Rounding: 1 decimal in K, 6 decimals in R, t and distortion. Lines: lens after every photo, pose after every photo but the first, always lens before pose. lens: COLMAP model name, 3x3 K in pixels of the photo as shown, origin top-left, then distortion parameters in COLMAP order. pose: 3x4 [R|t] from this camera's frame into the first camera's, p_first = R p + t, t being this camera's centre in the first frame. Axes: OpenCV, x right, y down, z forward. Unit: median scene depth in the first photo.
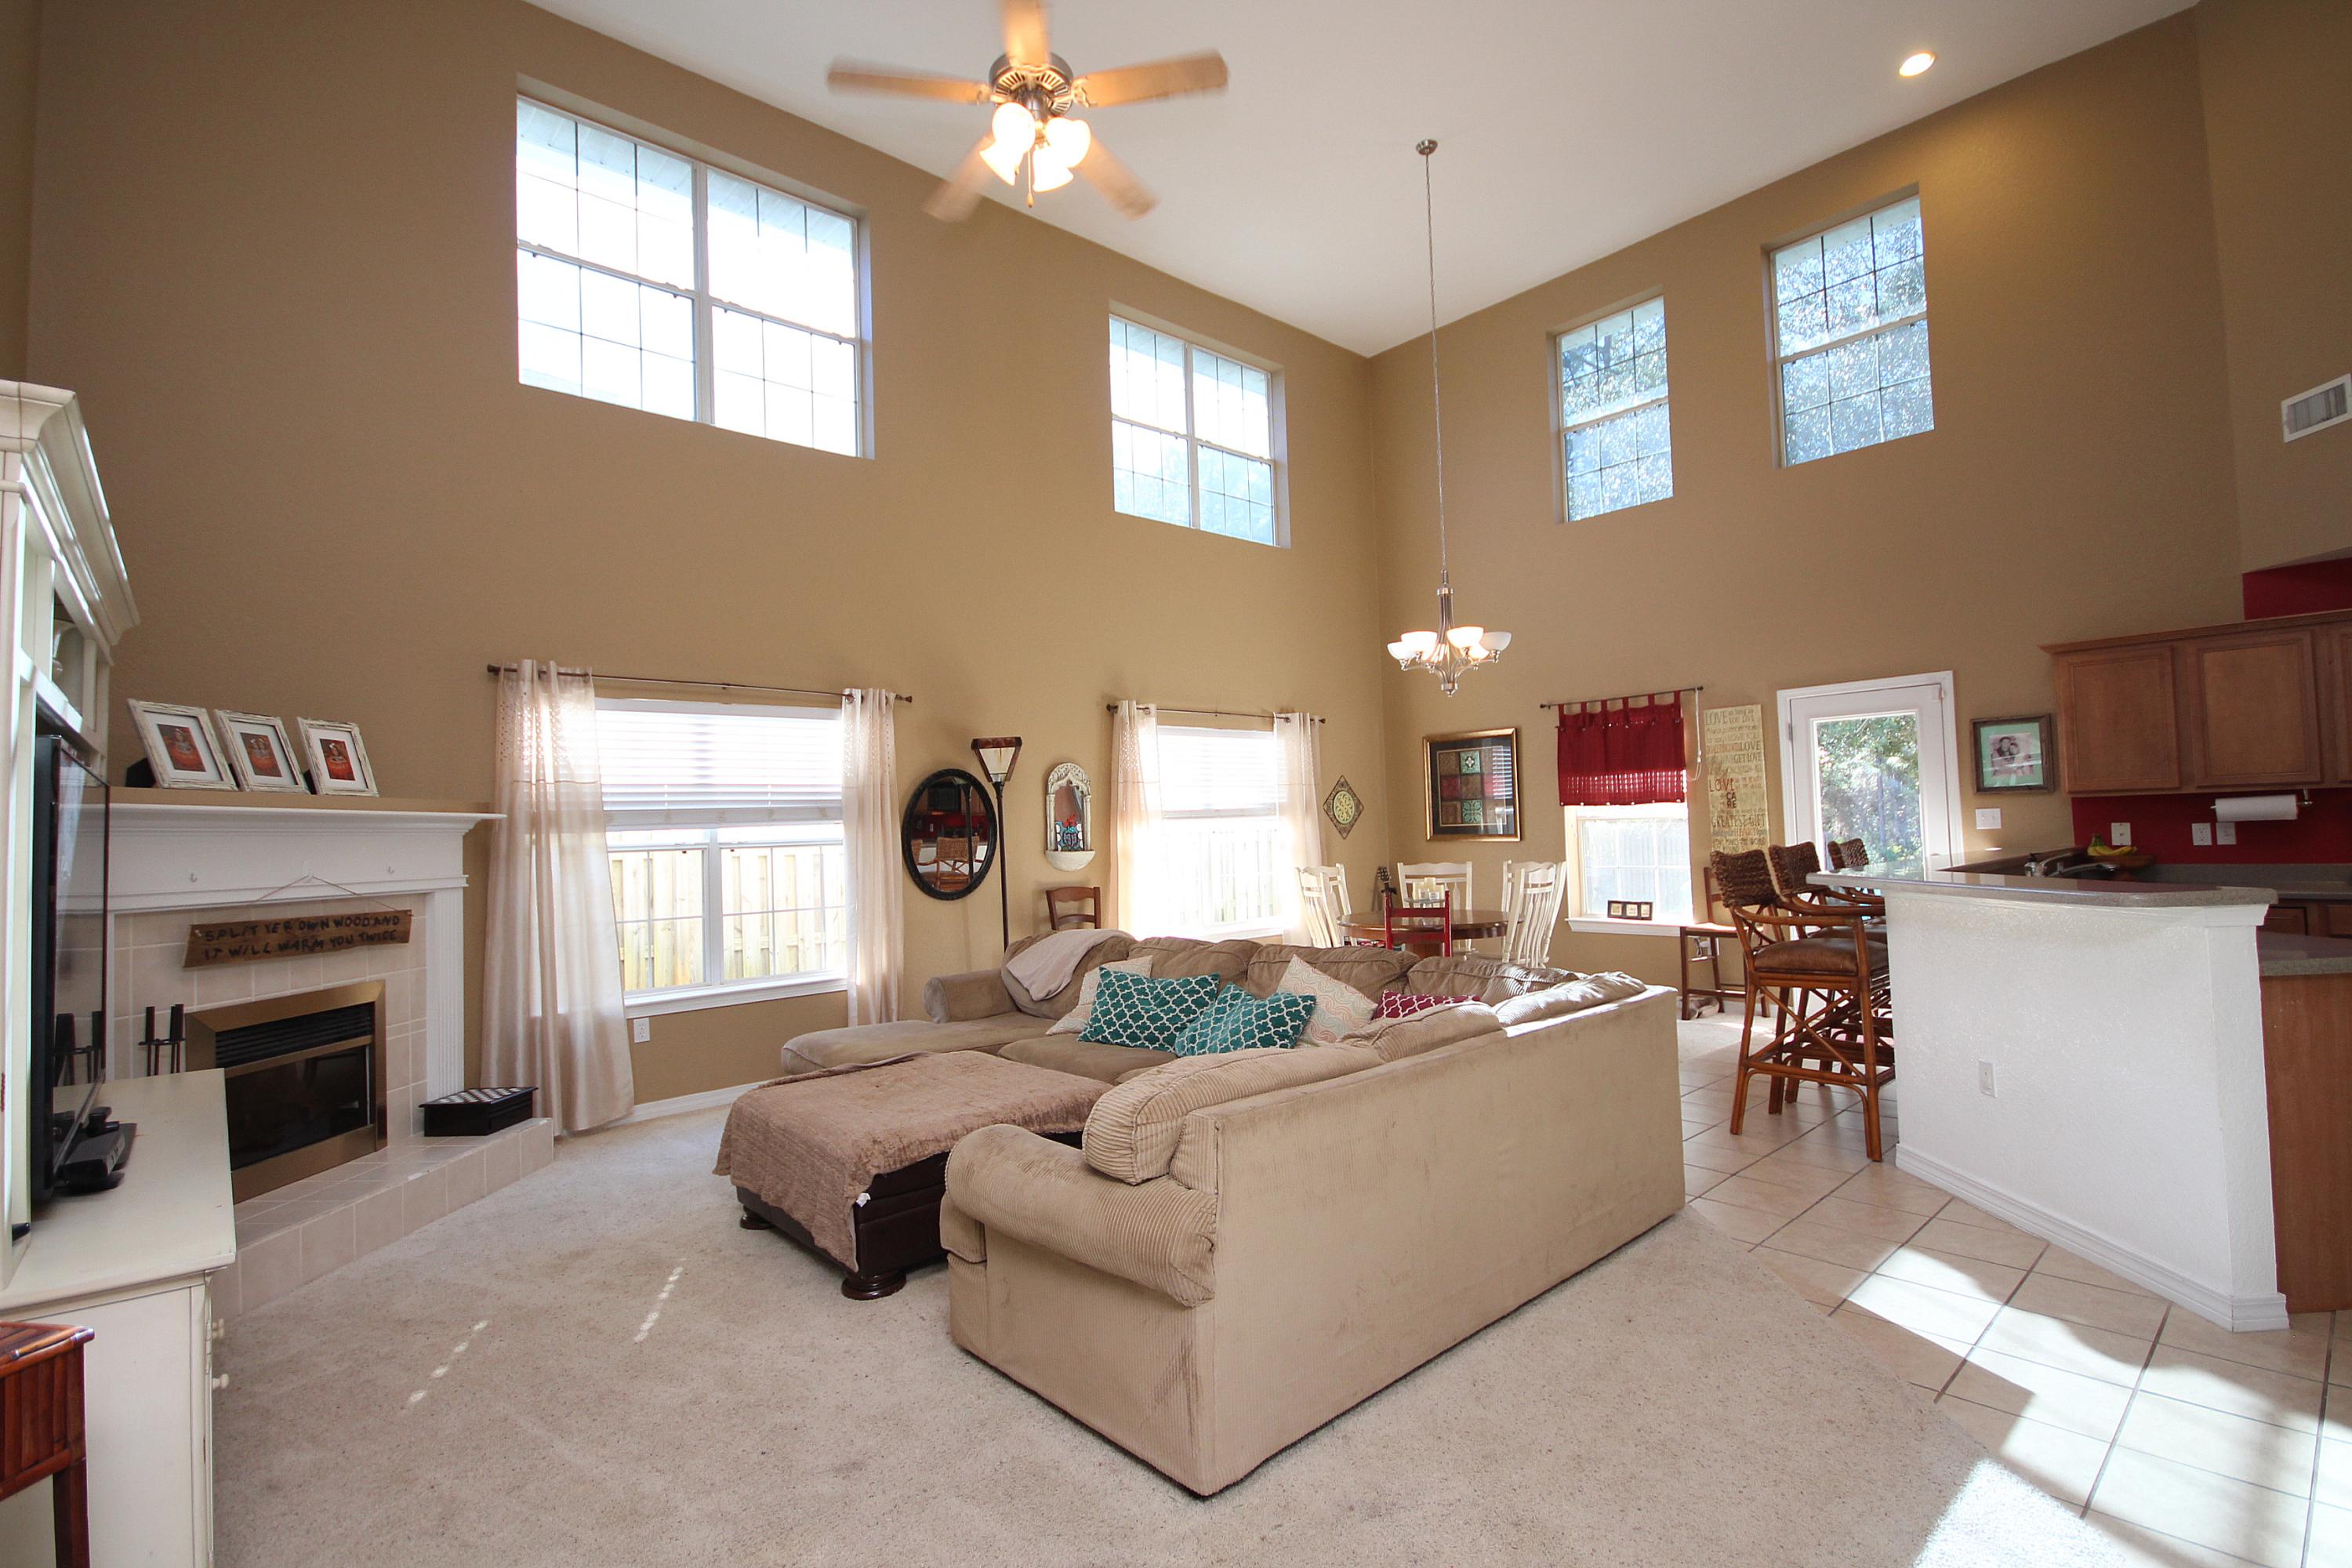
lens RADIAL K [[1086.2, 0, 1170.7], [0, 1086.2, 795.9], [0, 0, 1]] dist [0.000039, -0.000960]
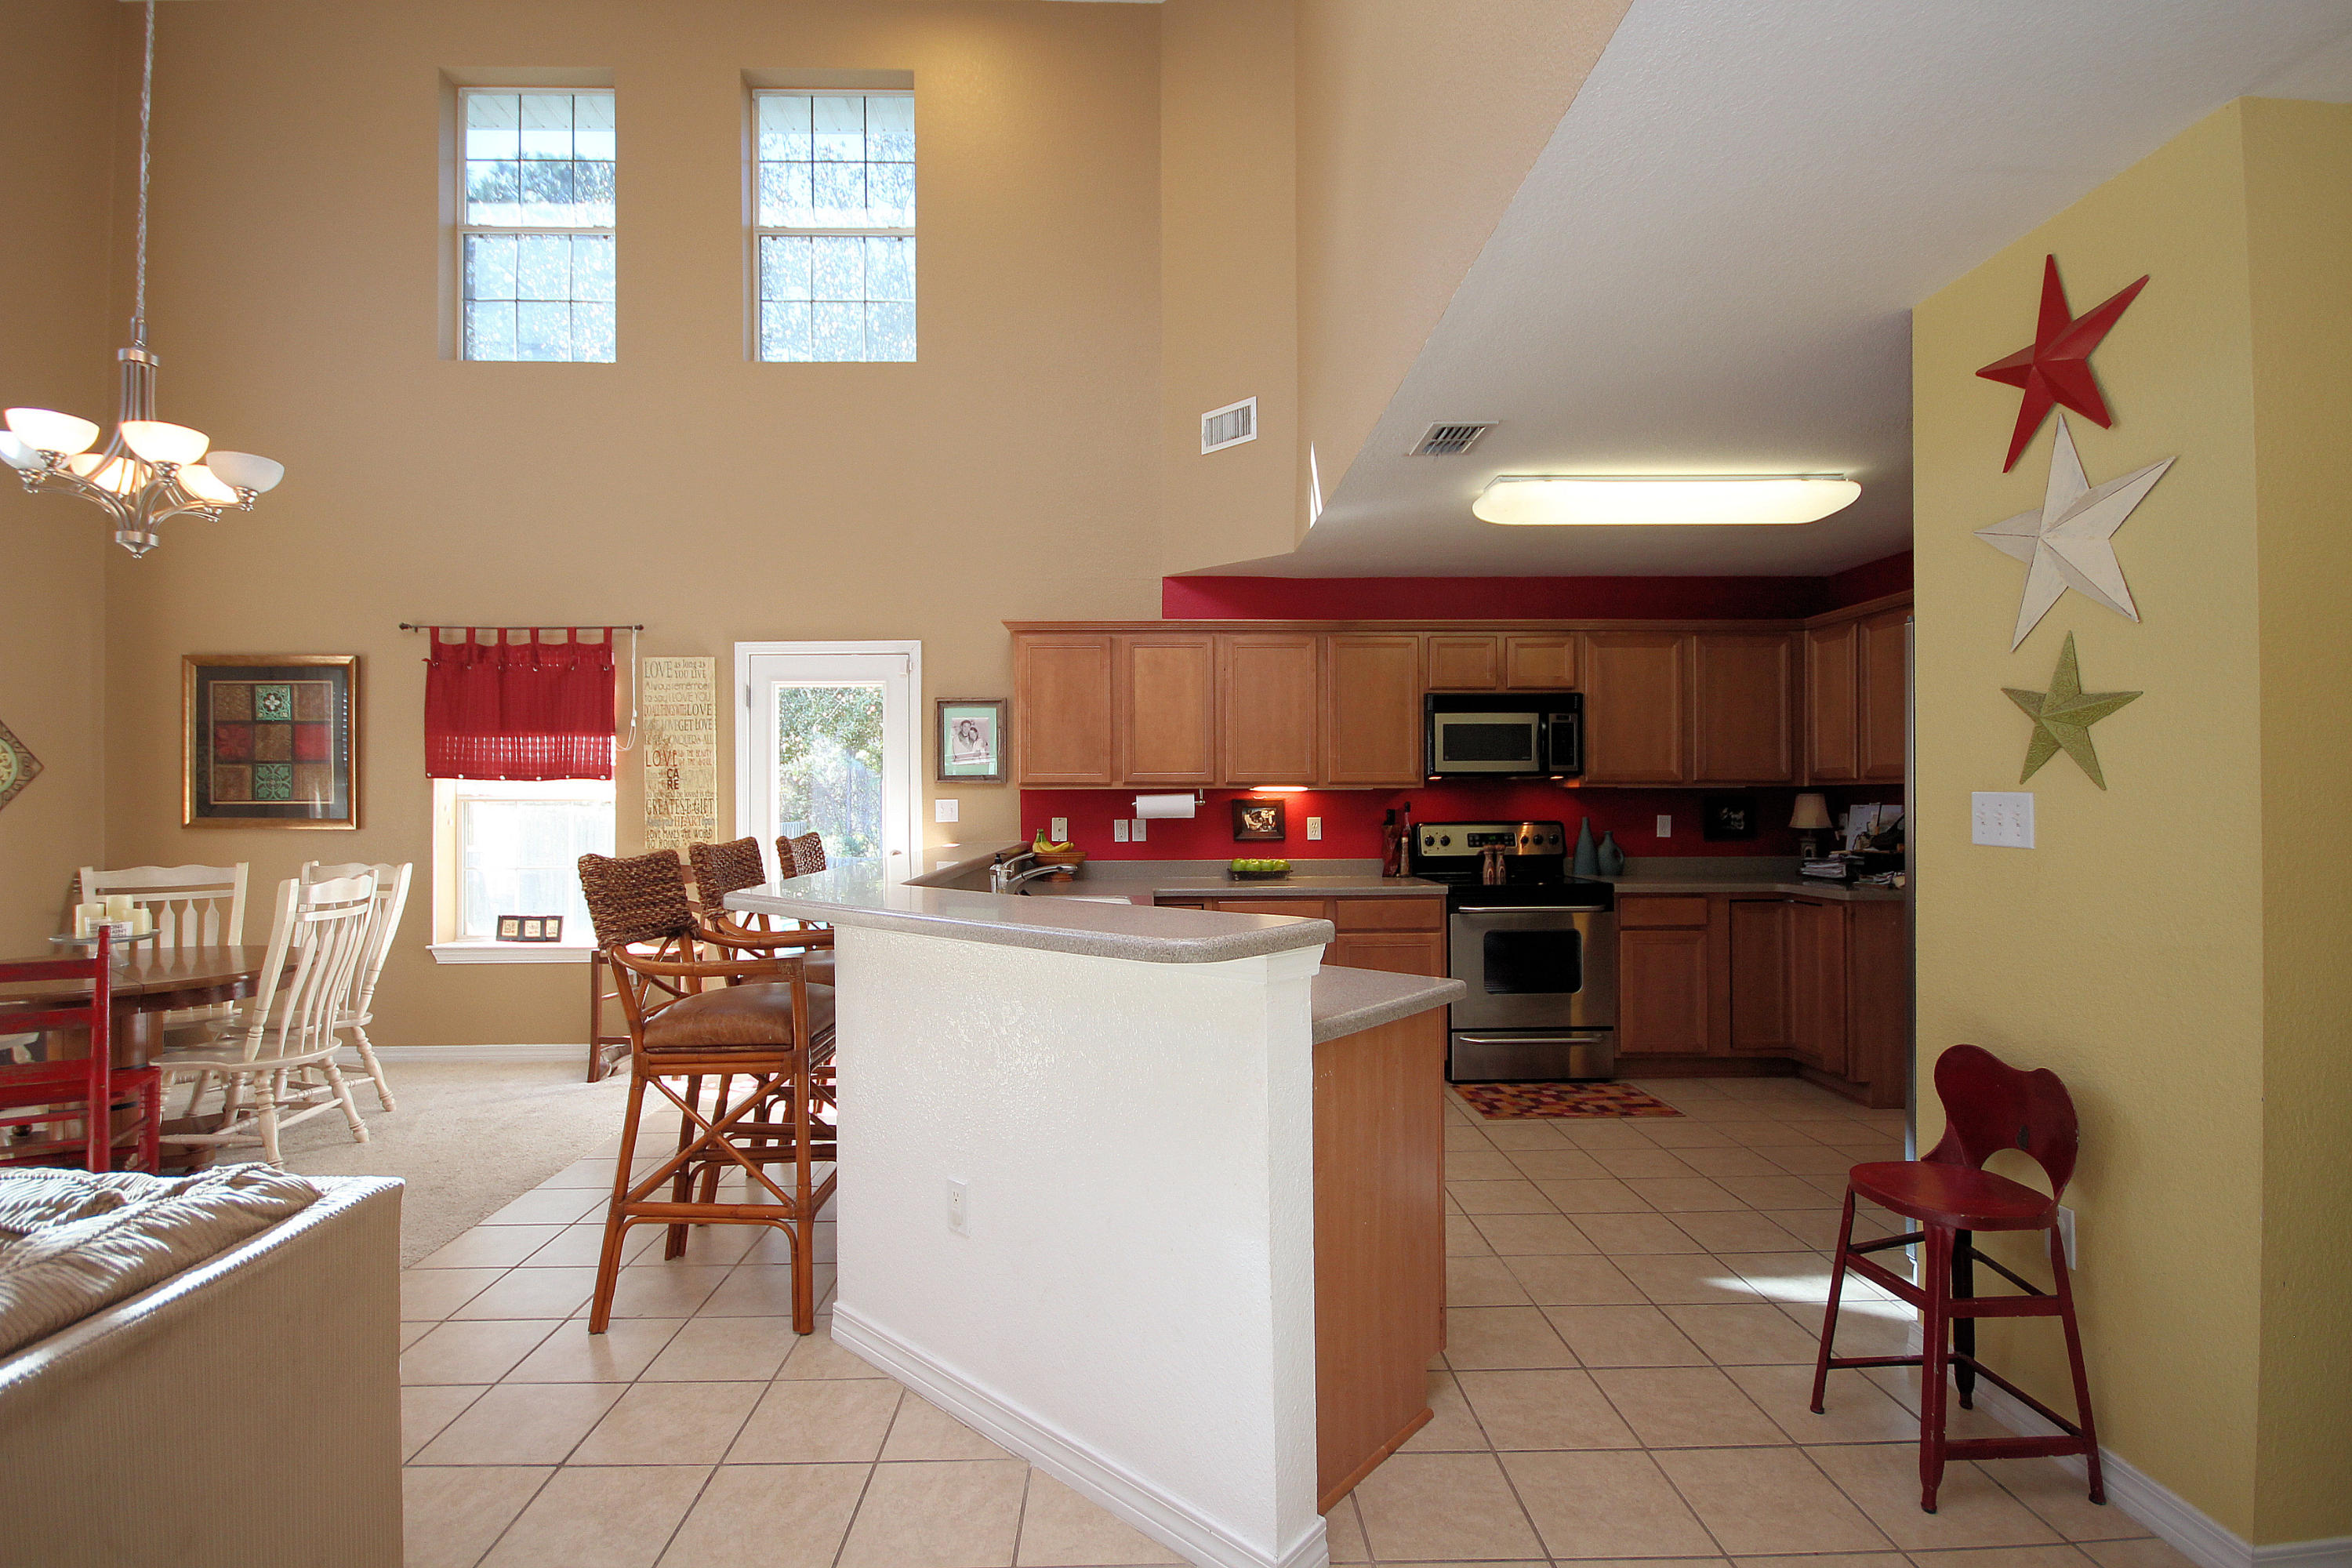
lens RADIAL K [[1086.2, 0, 1169.1], [0, 1086.2, 795.9], [0, 0, 1]] dist [0.000039, -0.000960]
pose [[0.648503, 0.032608, 0.760513, 0.186580], [-0.041489, 0.999111, -0.007460, 0.007835], [-0.760080, -0.026715, 0.649280, 0.275021]]
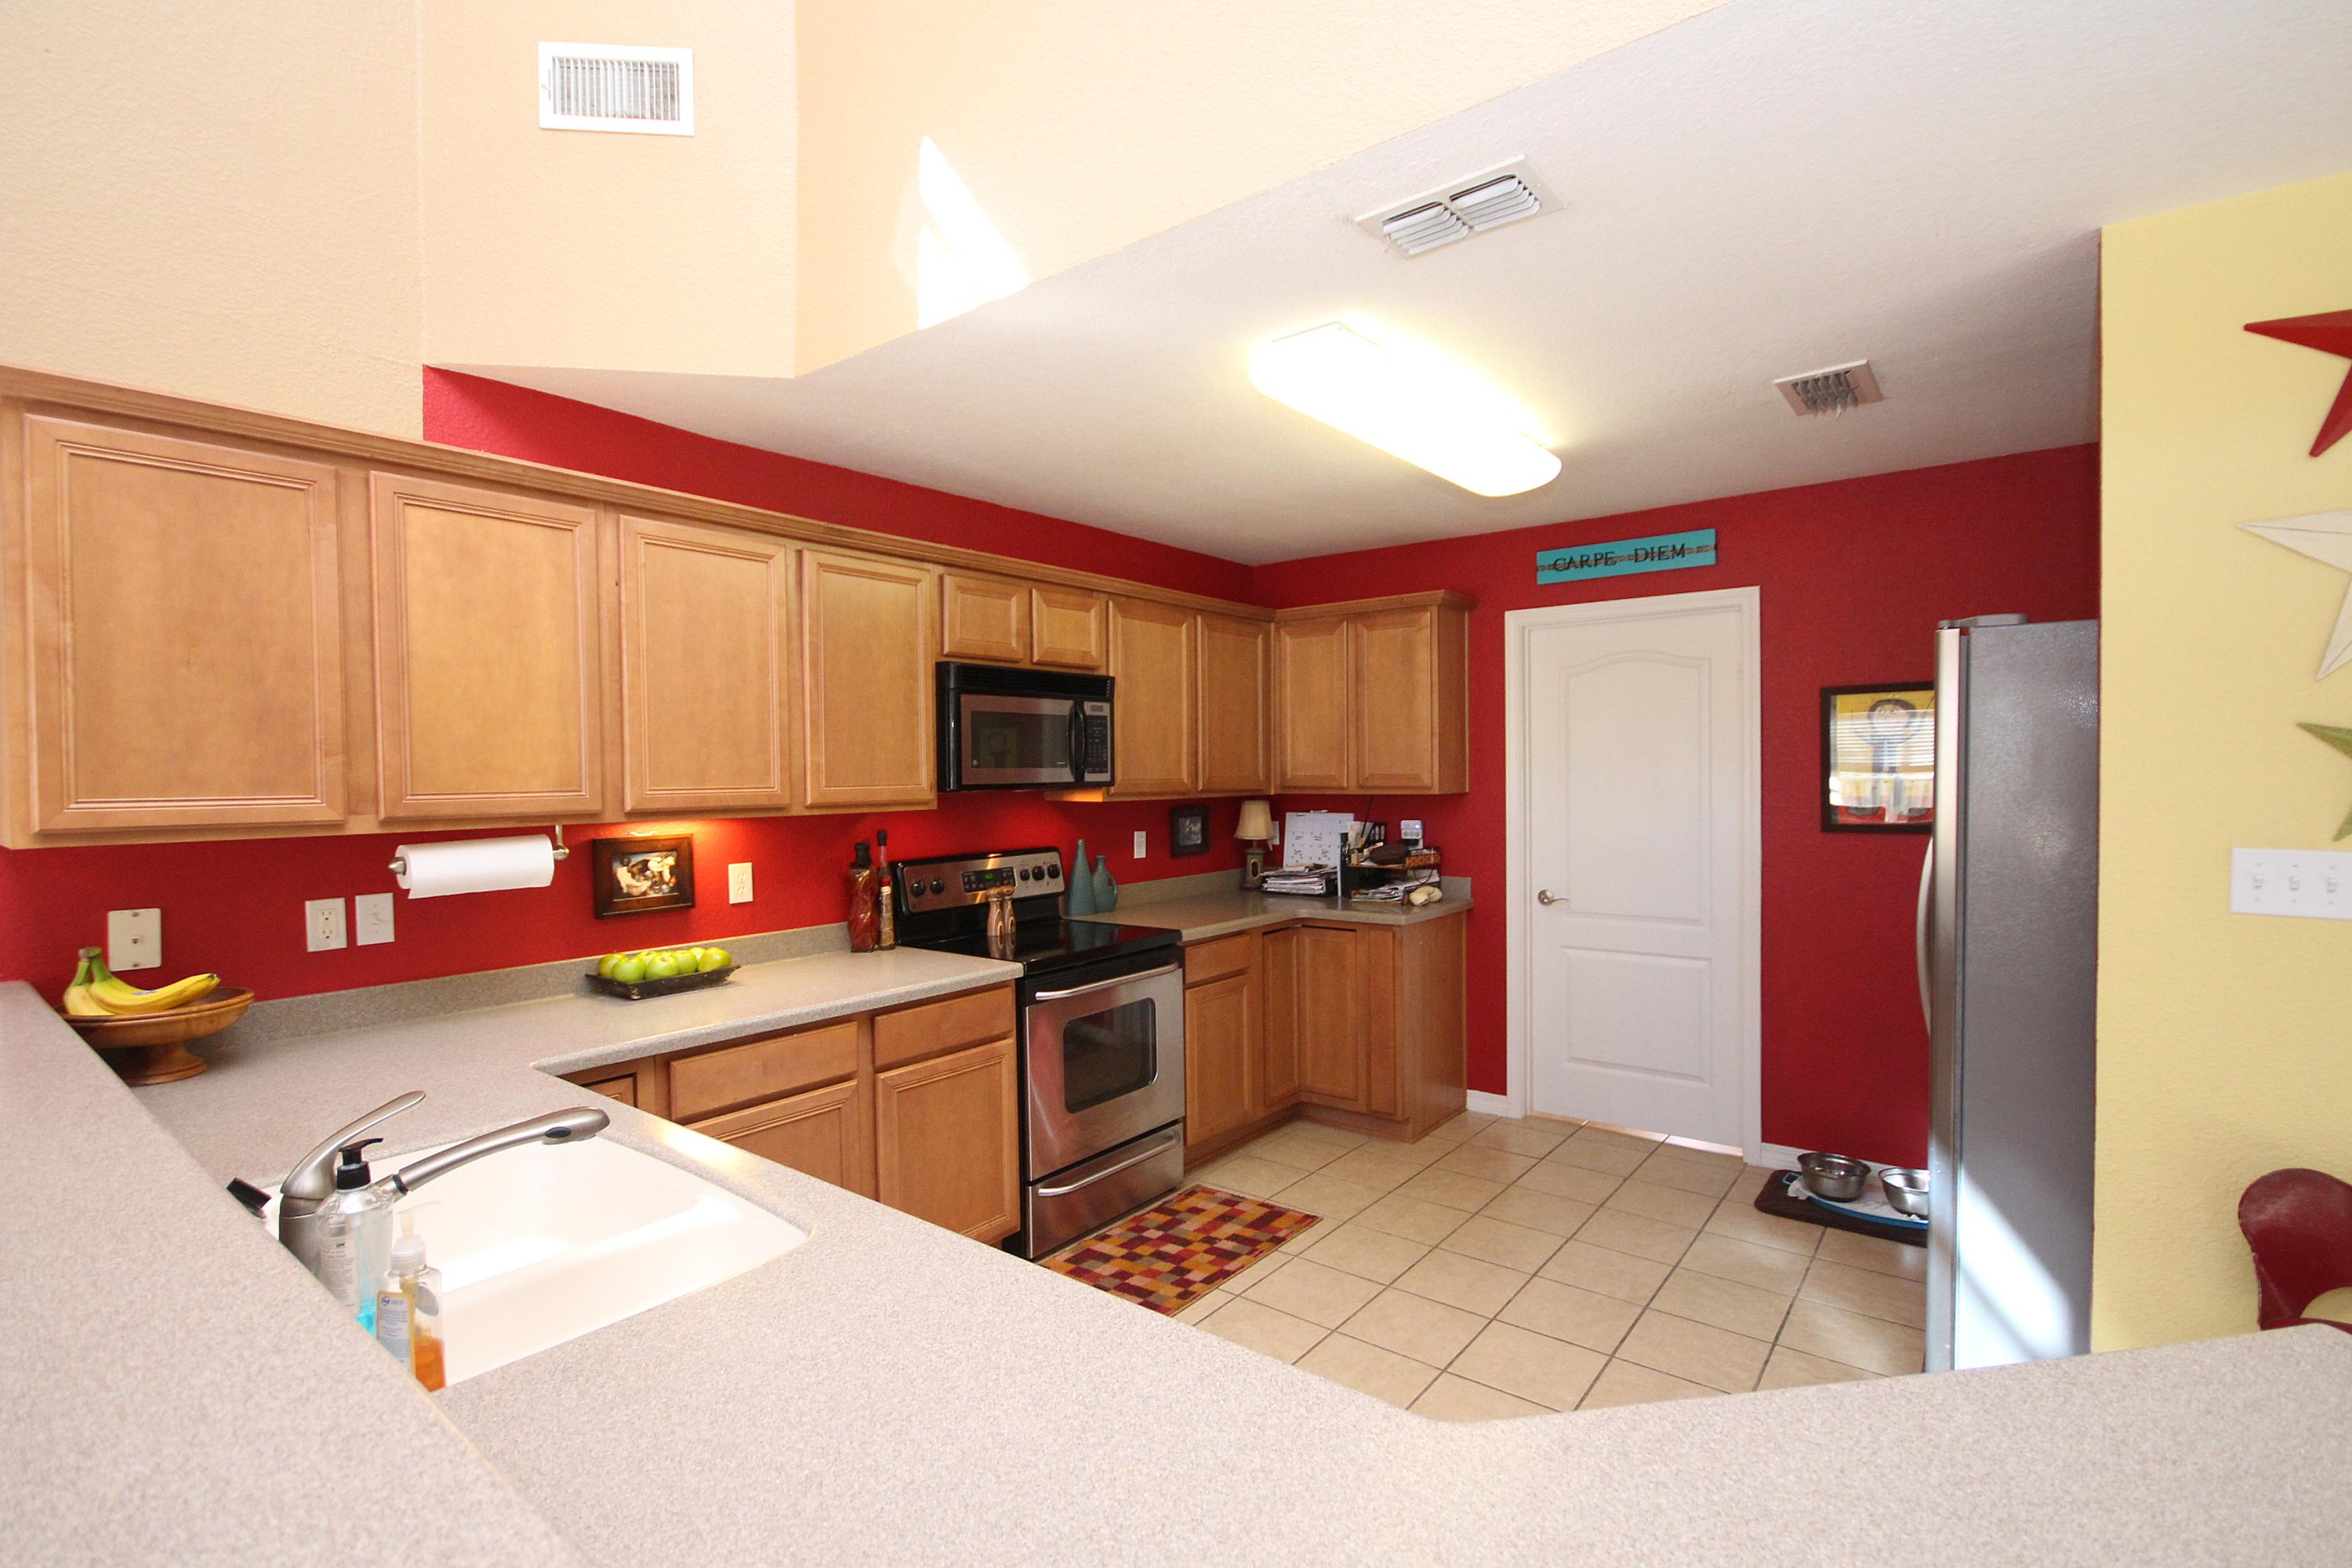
lens RADIAL K [[1086.2, 0, 1172.5], [0, 1086.2, 797.1], [0, 0, 1]] dist [0.000039, -0.000960]
pose [[-0.171176, 0.010125, 0.985188, 0.401380], [-0.015214, 0.999801, -0.012918, -0.013545], [-0.985123, -0.017200, -0.170988, 0.644959]]
